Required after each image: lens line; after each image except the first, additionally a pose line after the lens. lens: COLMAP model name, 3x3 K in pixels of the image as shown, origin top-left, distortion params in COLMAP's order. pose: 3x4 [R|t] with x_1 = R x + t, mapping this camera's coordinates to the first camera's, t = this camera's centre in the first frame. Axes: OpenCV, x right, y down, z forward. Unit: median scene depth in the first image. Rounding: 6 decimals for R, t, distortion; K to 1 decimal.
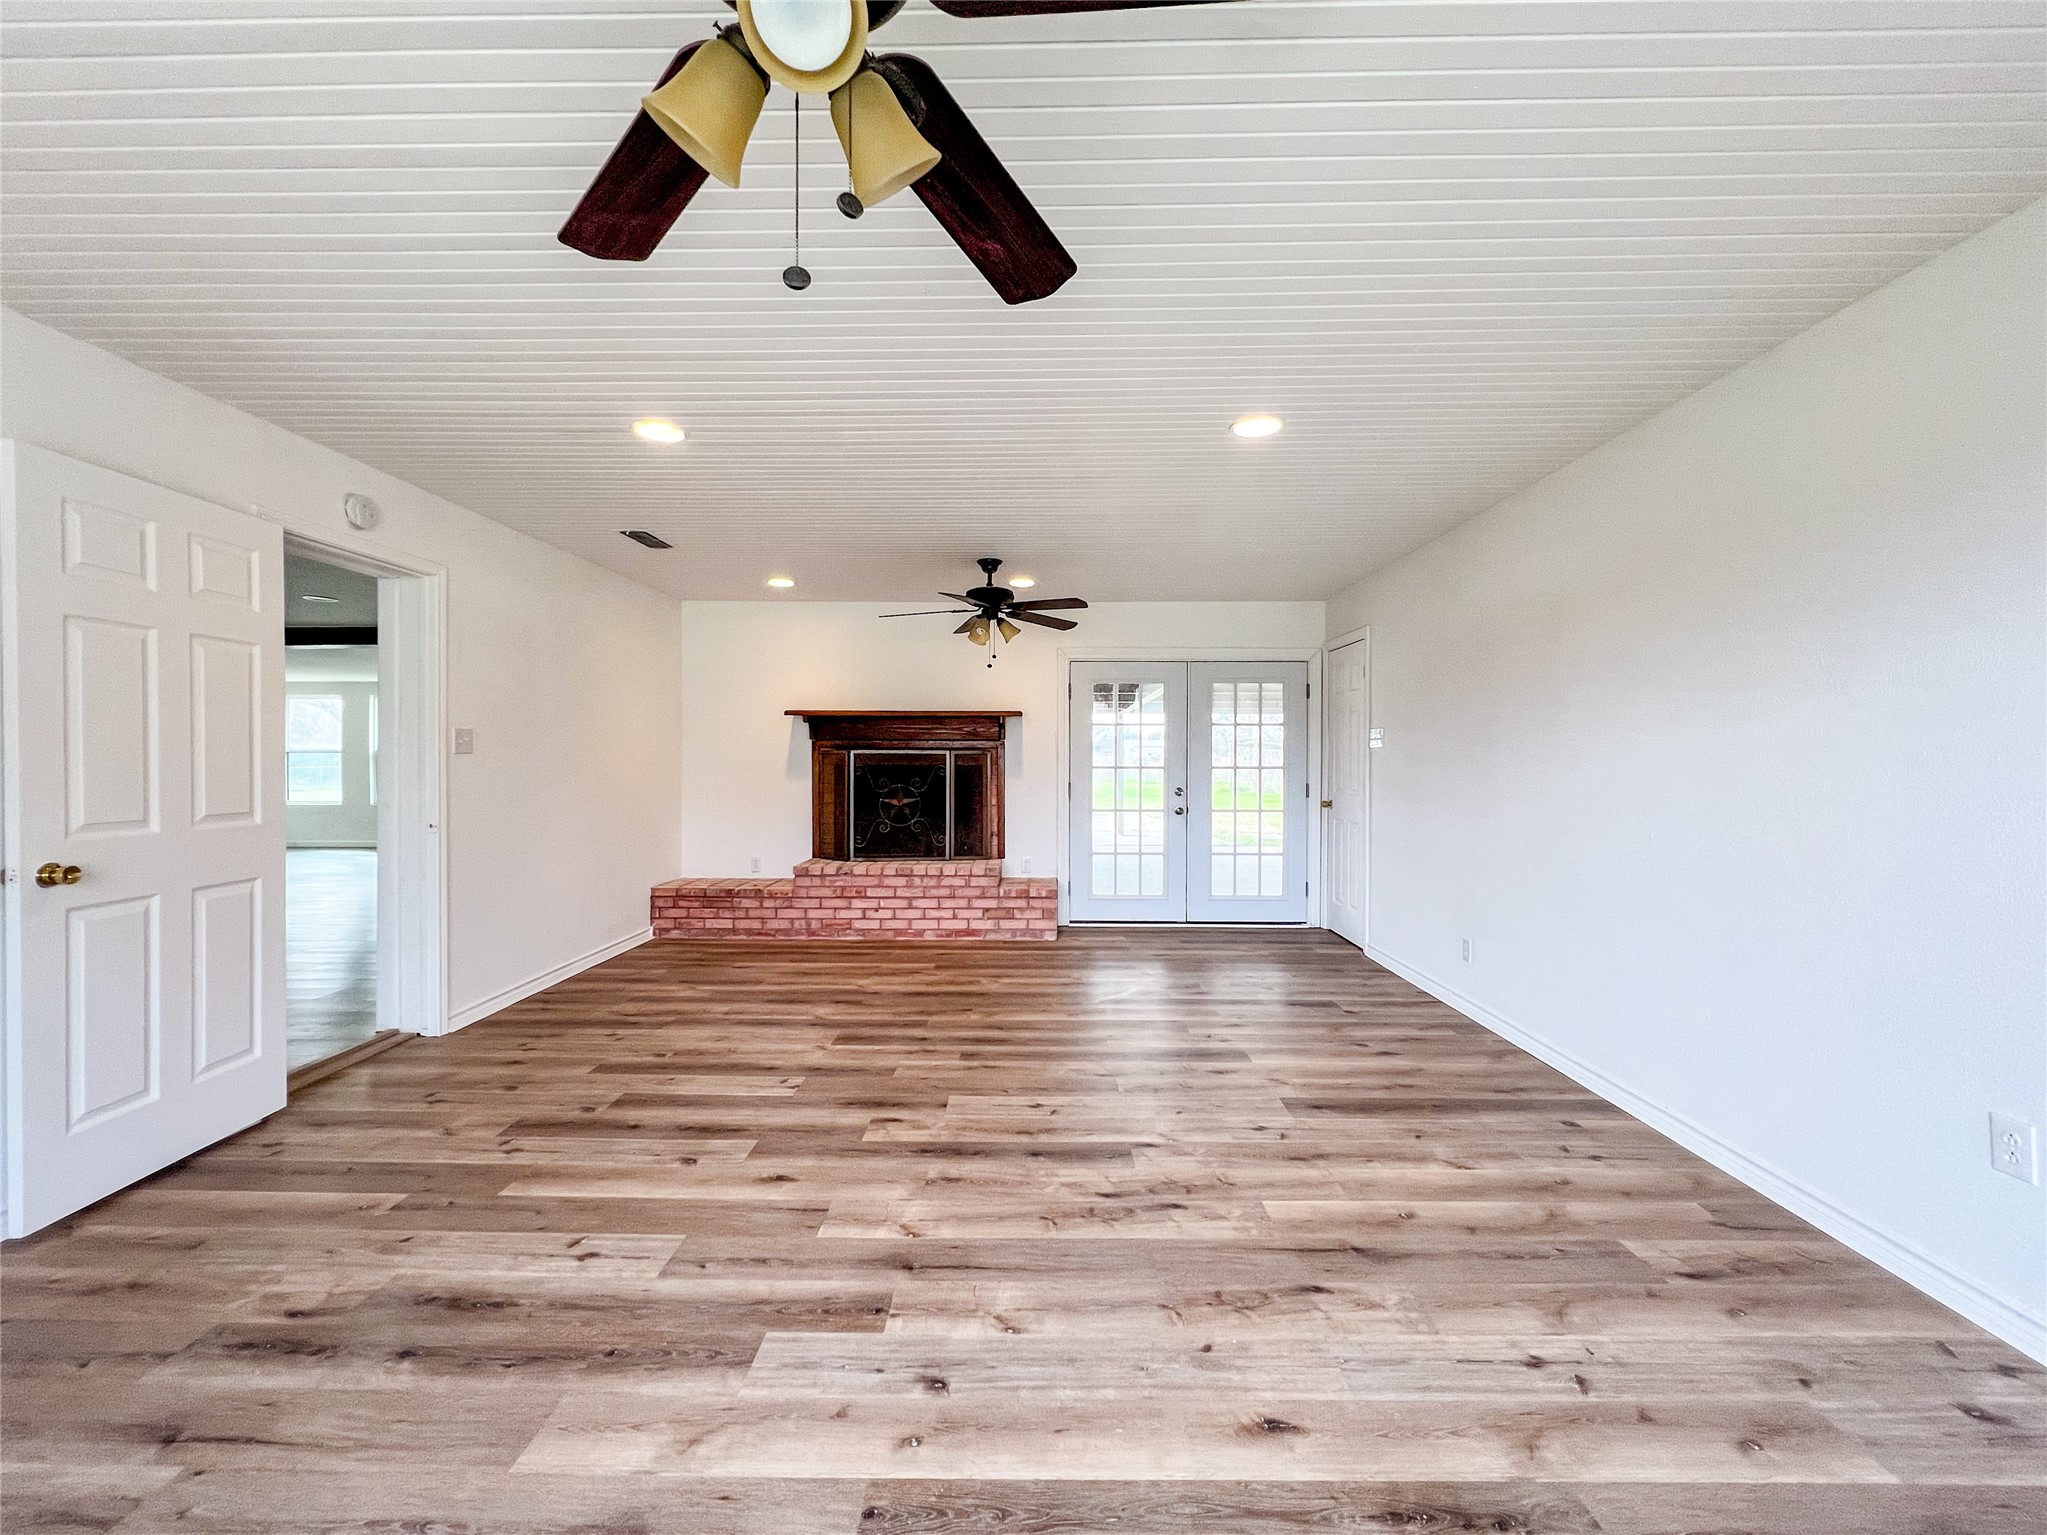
lens RADIAL K [[822.2, 0, 1023.4], [0, 822.2, 761.1], [0, 0, 1]] dist [-0.003601, 0.000831]
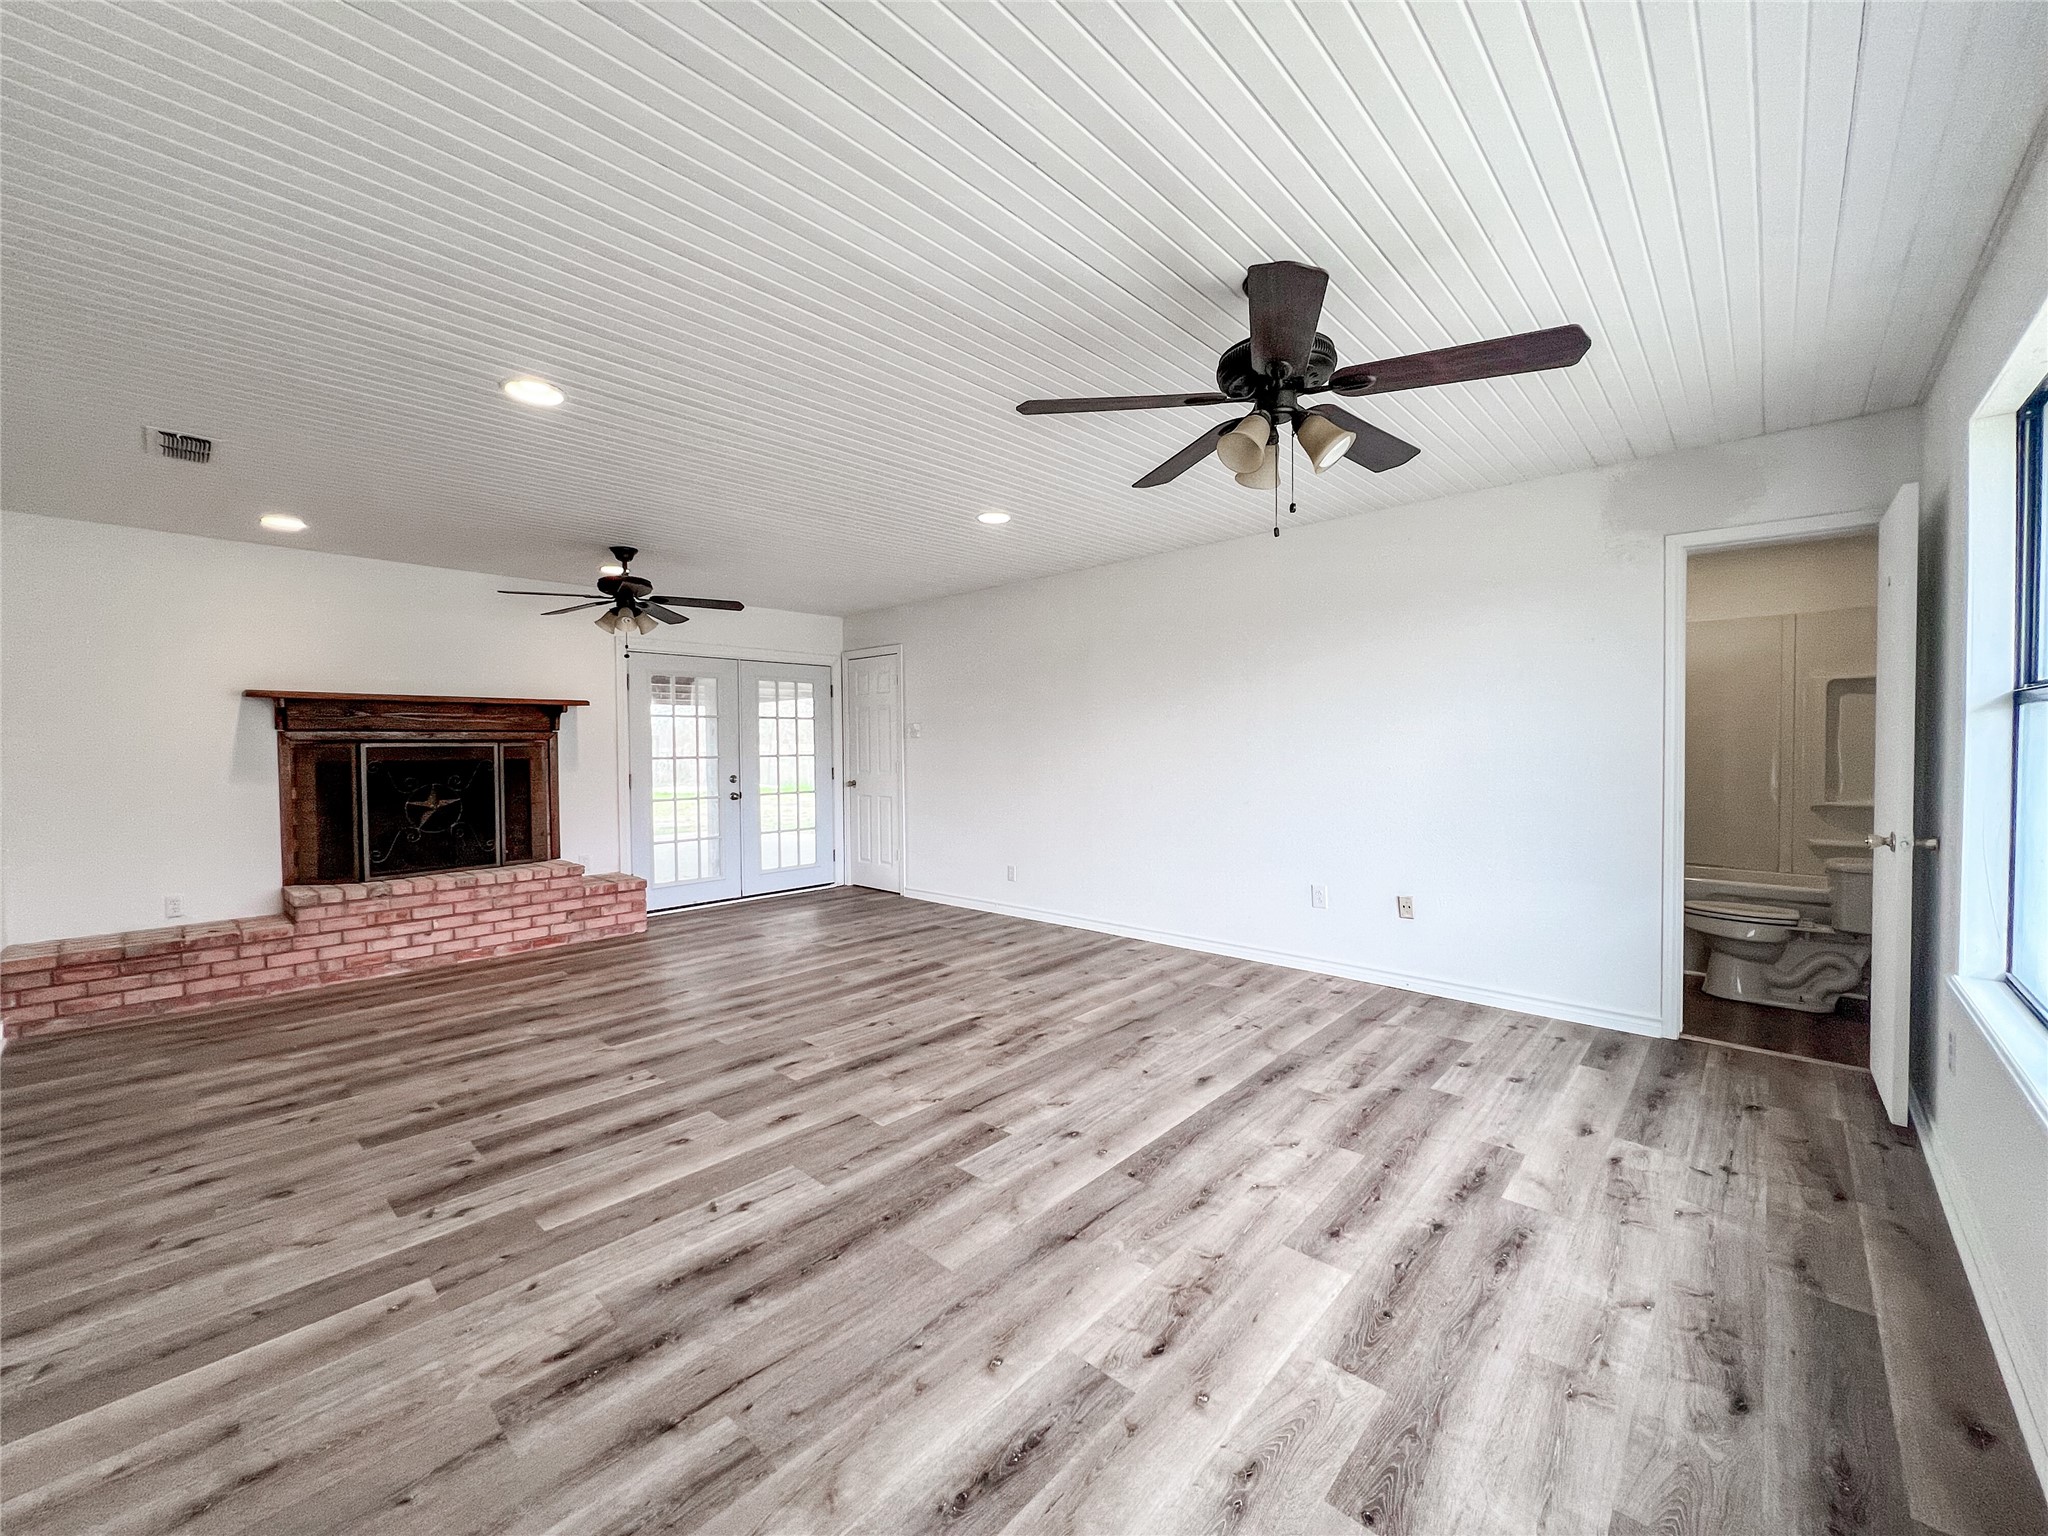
lens RADIAL K [[822.6, 0, 997.7], [0, 822.6, 754.3], [0, 0, 1]] dist [-0.003601, 0.000831]
pose [[0.679241, -0.018541, 0.733681, -0.612918], [0.015764, 0.999819, 0.010672, -0.002189], [-0.733746, 0.004317, 0.679410, 0.004508]]
